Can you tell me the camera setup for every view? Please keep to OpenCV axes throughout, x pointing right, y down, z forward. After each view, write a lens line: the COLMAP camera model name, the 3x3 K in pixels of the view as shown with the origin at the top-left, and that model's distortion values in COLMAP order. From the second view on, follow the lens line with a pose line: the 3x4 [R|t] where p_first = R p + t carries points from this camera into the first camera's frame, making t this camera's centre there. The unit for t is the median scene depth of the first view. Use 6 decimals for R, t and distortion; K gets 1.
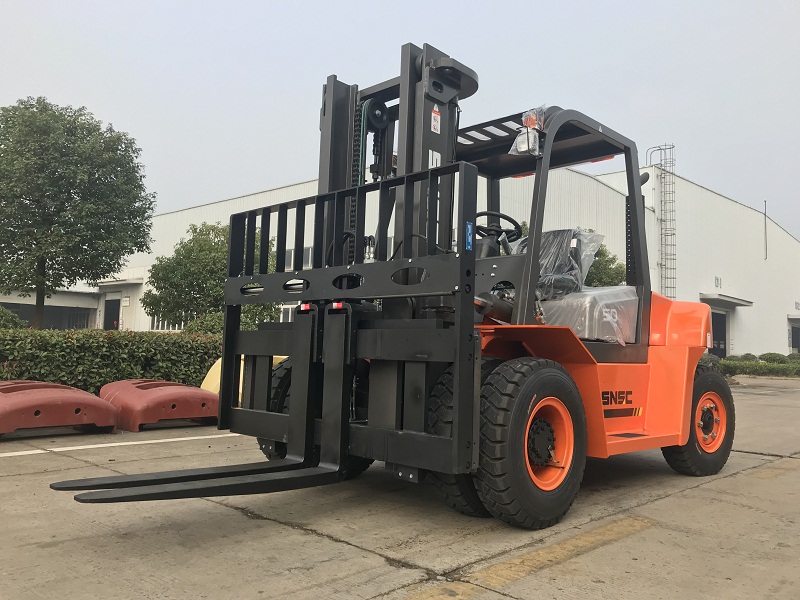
lens RADIAL K [[652.2, 0, 401.2], [0, 652.2, 300.6], [0, 0, 1]] dist [0.014816, -0.015852]
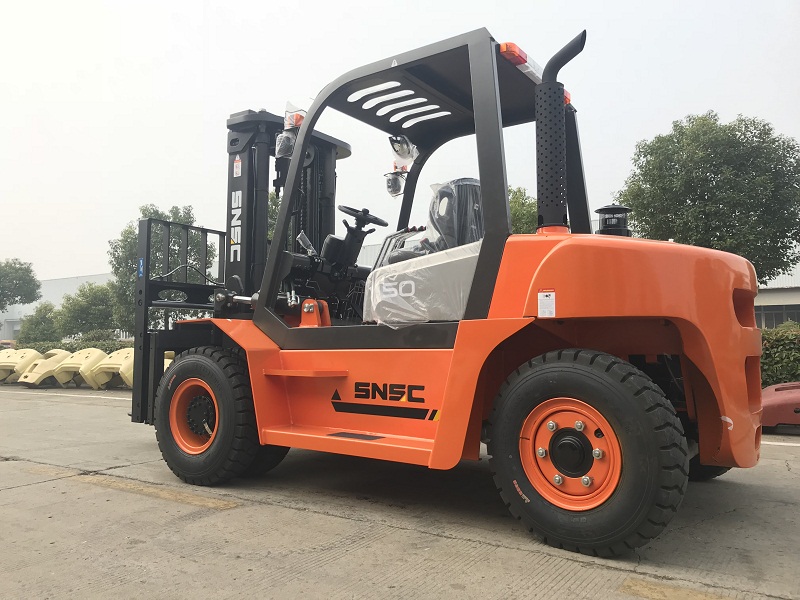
lens RADIAL K [[652.2, 0, 401.1], [0, 652.2, 300.3], [0, 0, 1]] dist [0.014816, -0.015852]
pose [[0.159362, -0.092266, -0.982899, 1.145088], [0.091552, 0.992714, -0.078344, 0.102850], [0.982966, -0.077502, 0.166648, 0.903988]]
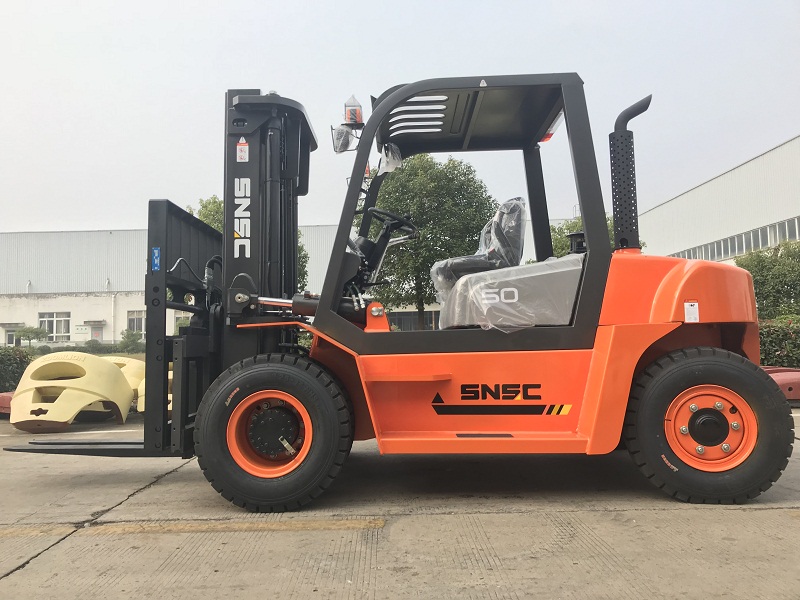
lens RADIAL K [[652.2, 0, 400.9], [0, 652.2, 297.3], [0, 0, 1]] dist [0.014816, -0.015852]
pose [[0.671833, -0.092760, -0.734872, 0.894044], [0.102513, 0.994224, -0.031777, 0.040308], [0.733575, -0.053985, 0.677461, 0.338237]]
